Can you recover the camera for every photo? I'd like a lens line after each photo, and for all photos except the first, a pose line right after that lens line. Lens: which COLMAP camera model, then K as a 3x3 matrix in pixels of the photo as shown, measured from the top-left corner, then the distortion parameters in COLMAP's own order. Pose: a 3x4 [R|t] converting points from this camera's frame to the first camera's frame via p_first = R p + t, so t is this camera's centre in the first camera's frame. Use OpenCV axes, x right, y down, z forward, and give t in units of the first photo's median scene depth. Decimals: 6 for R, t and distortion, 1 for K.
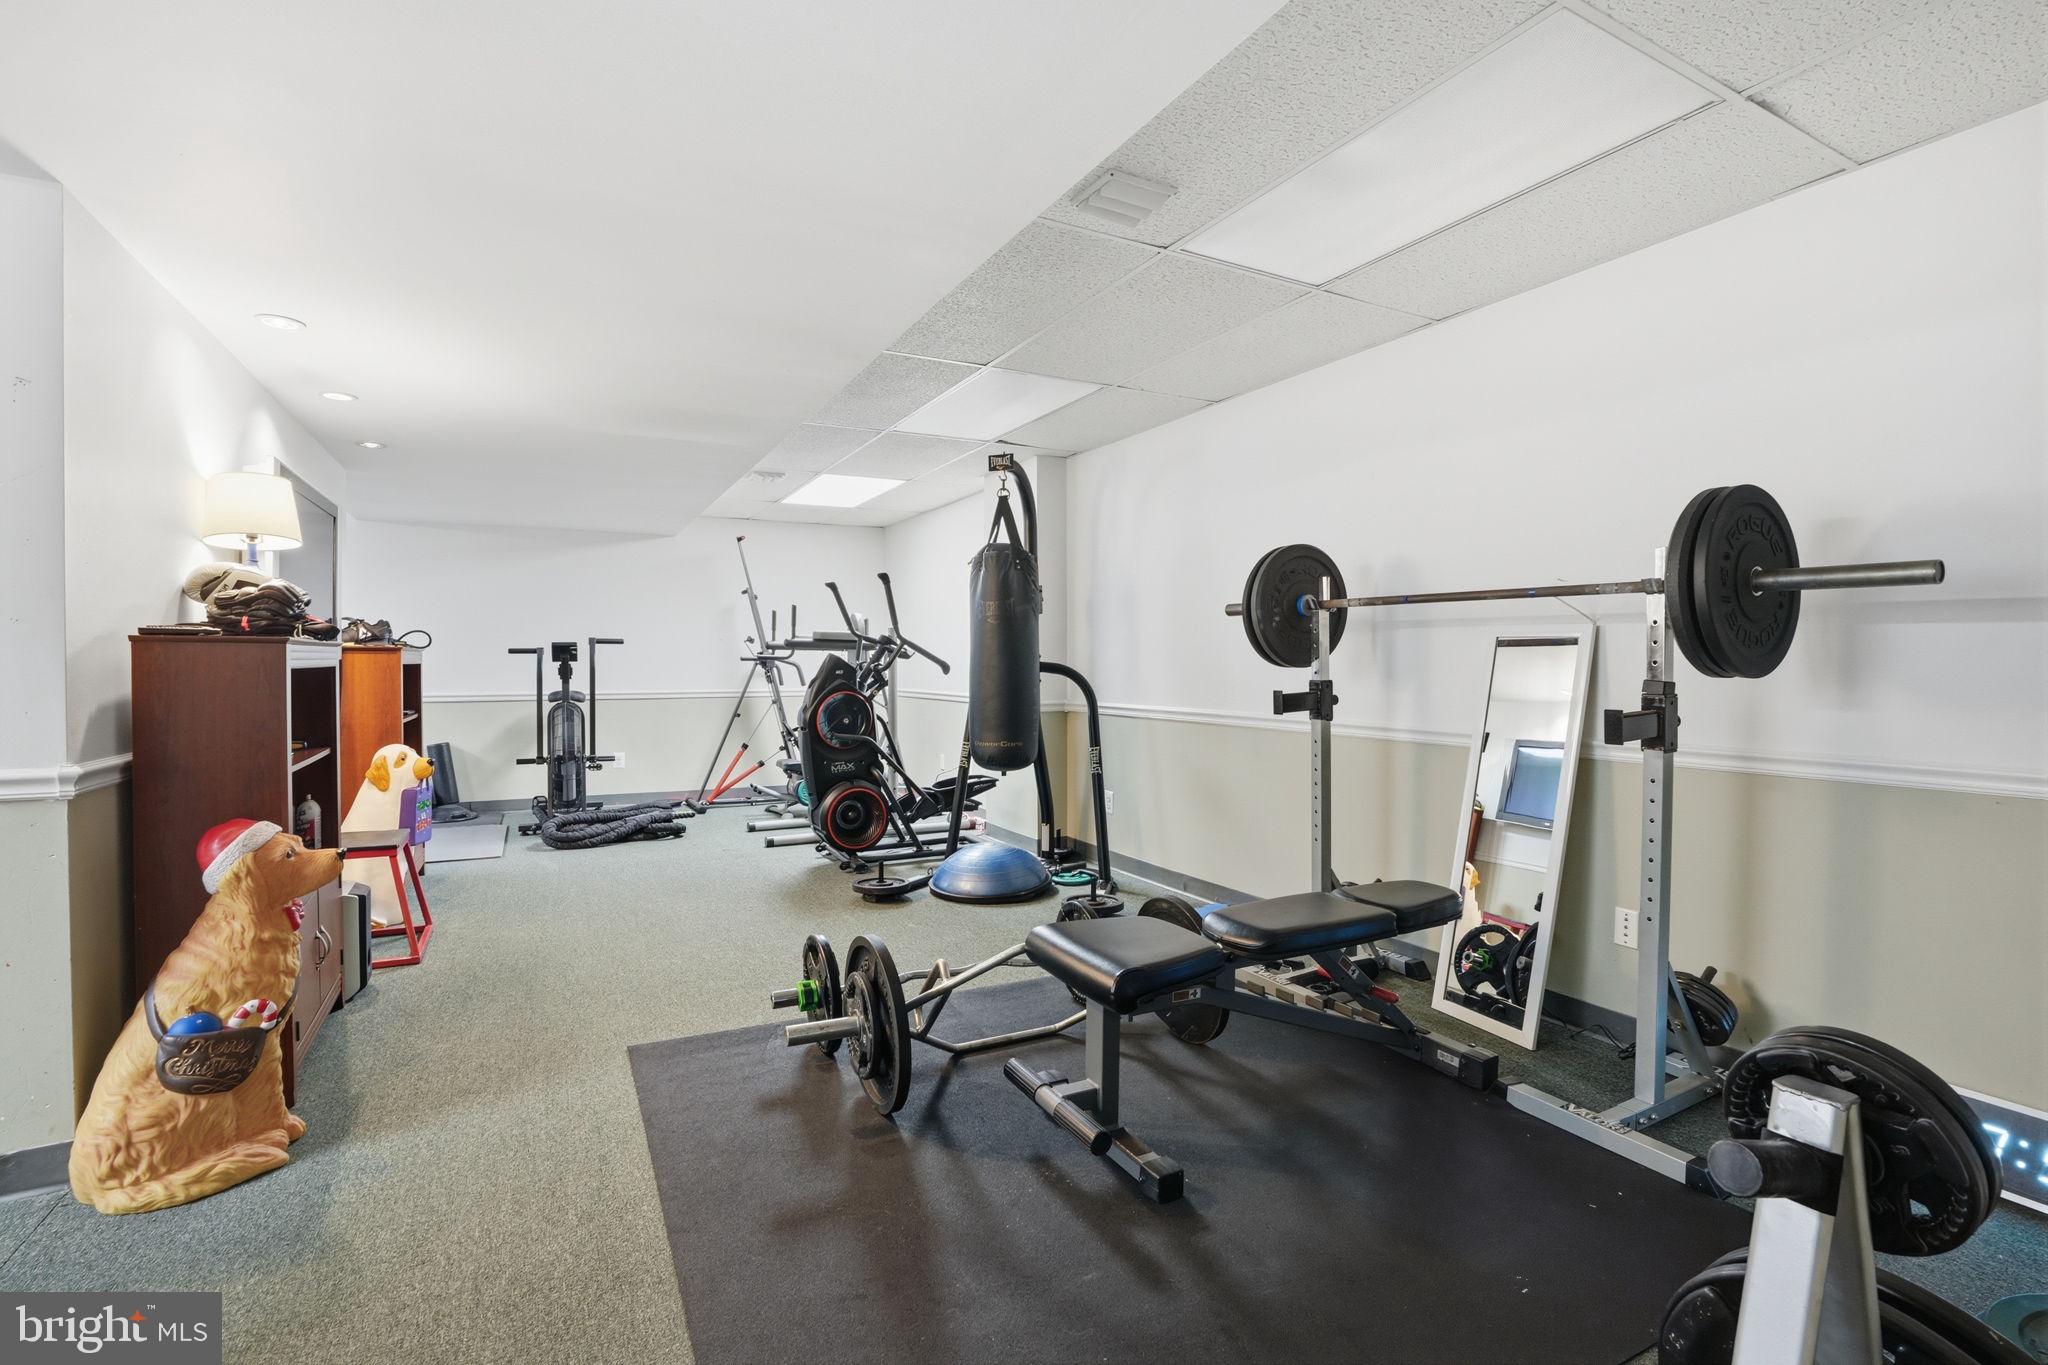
lens RADIAL K [[949.1, 0, 1030.6], [0, 949.1, 675.7], [0, 0, 1]] dist [-0.049334, 0.014100]
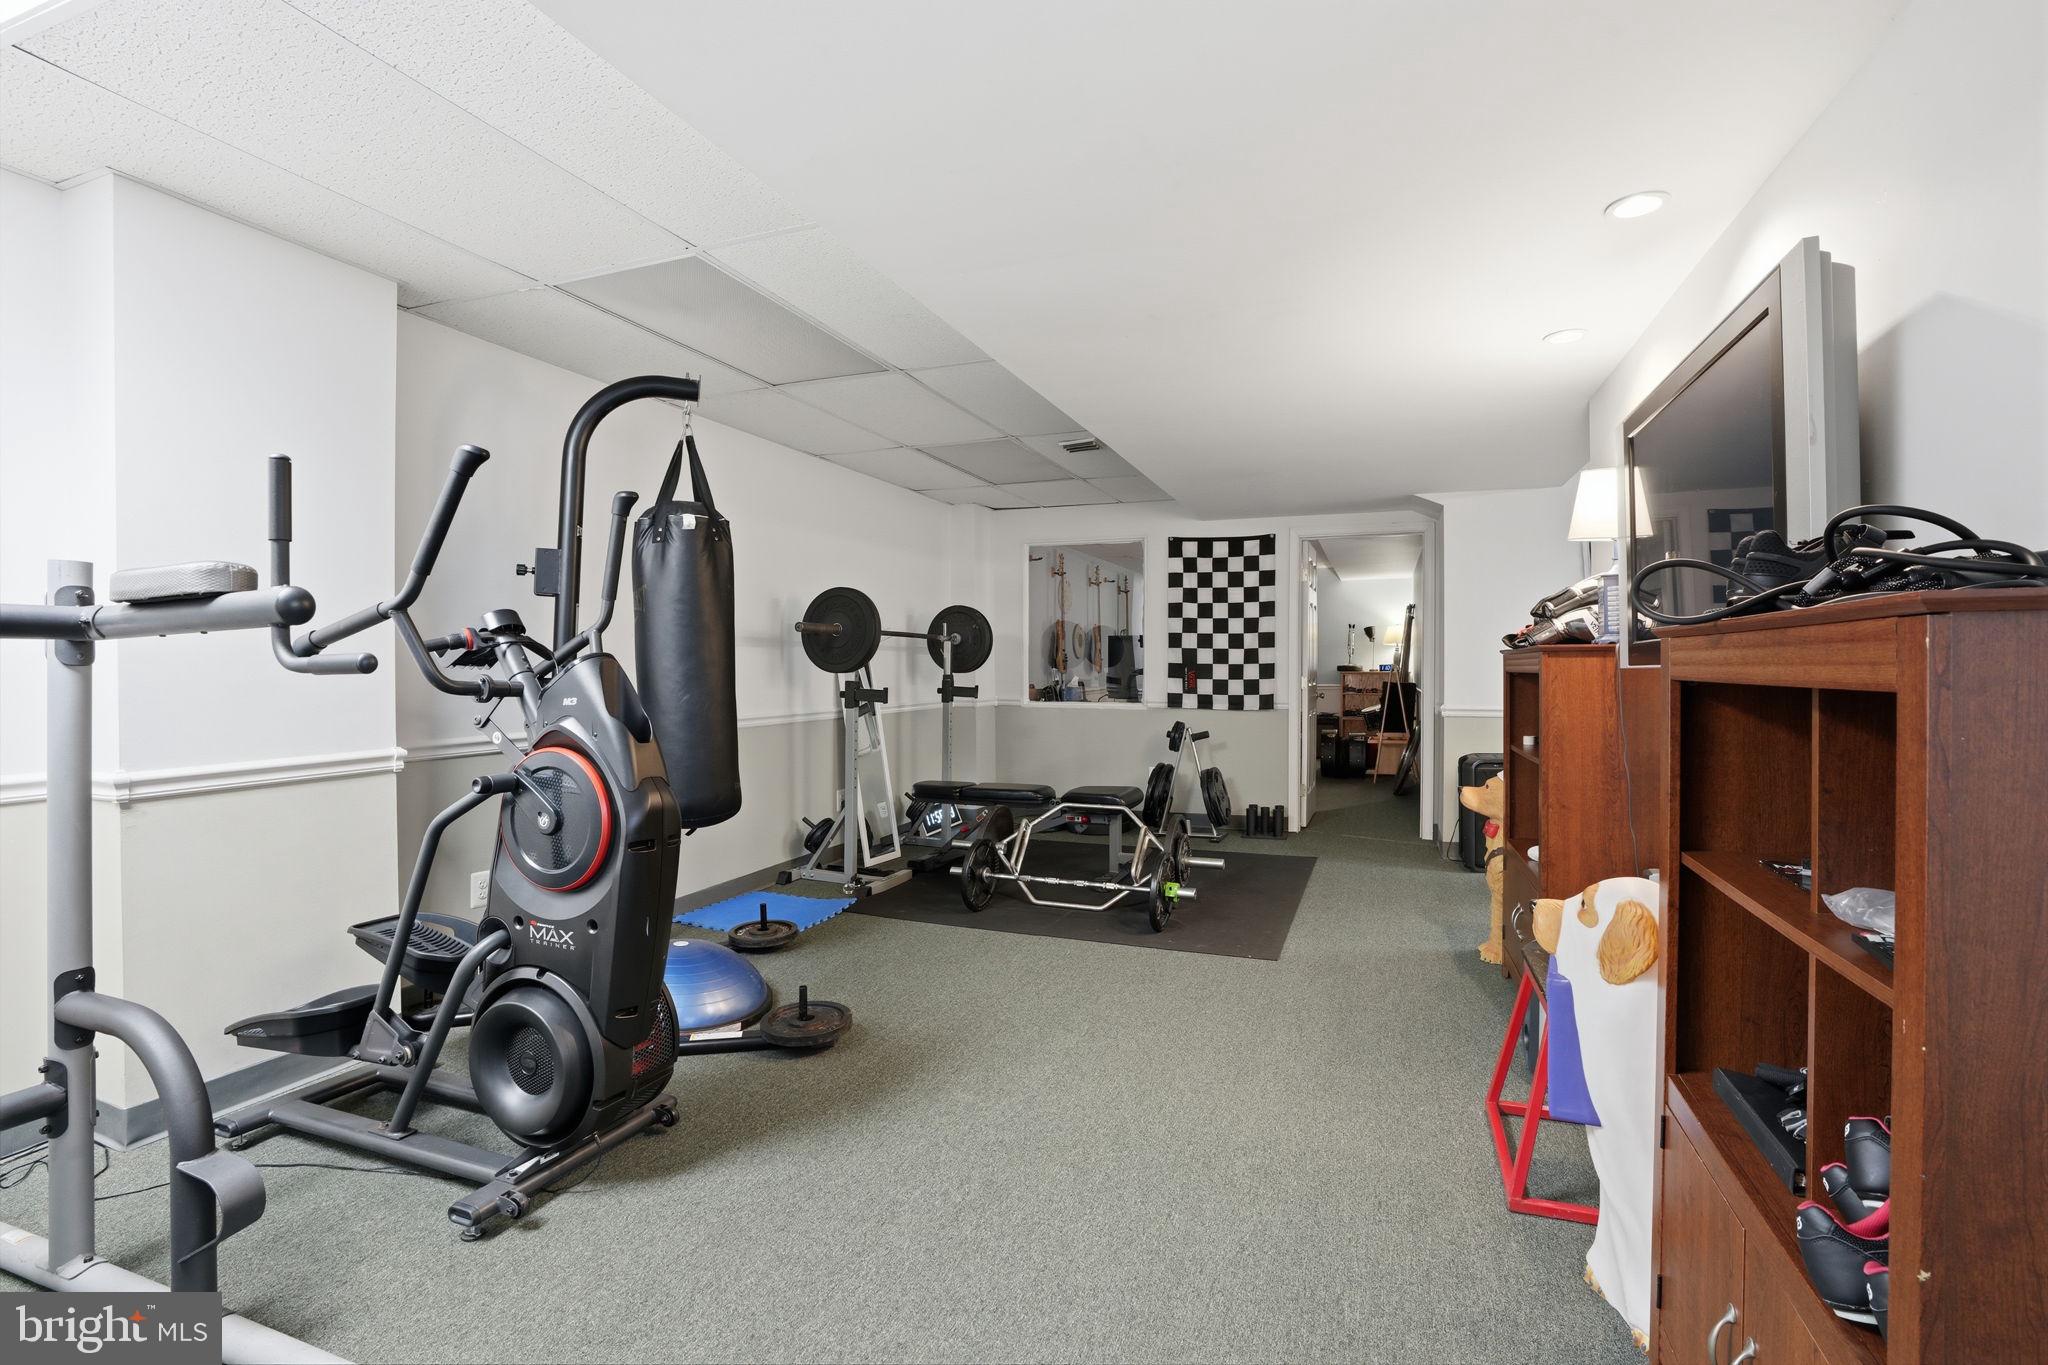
lens RADIAL K [[949.1, 0, 1028.6], [0, 949.1, 671.7], [0, 0, 1]] dist [-0.049334, 0.014100]
pose [[-0.666924, -0.004128, 0.745114, -0.989486], [0.011661, 0.999804, 0.015977, -0.031234], [-0.745034, 0.019344, -0.666746, 1.782636]]
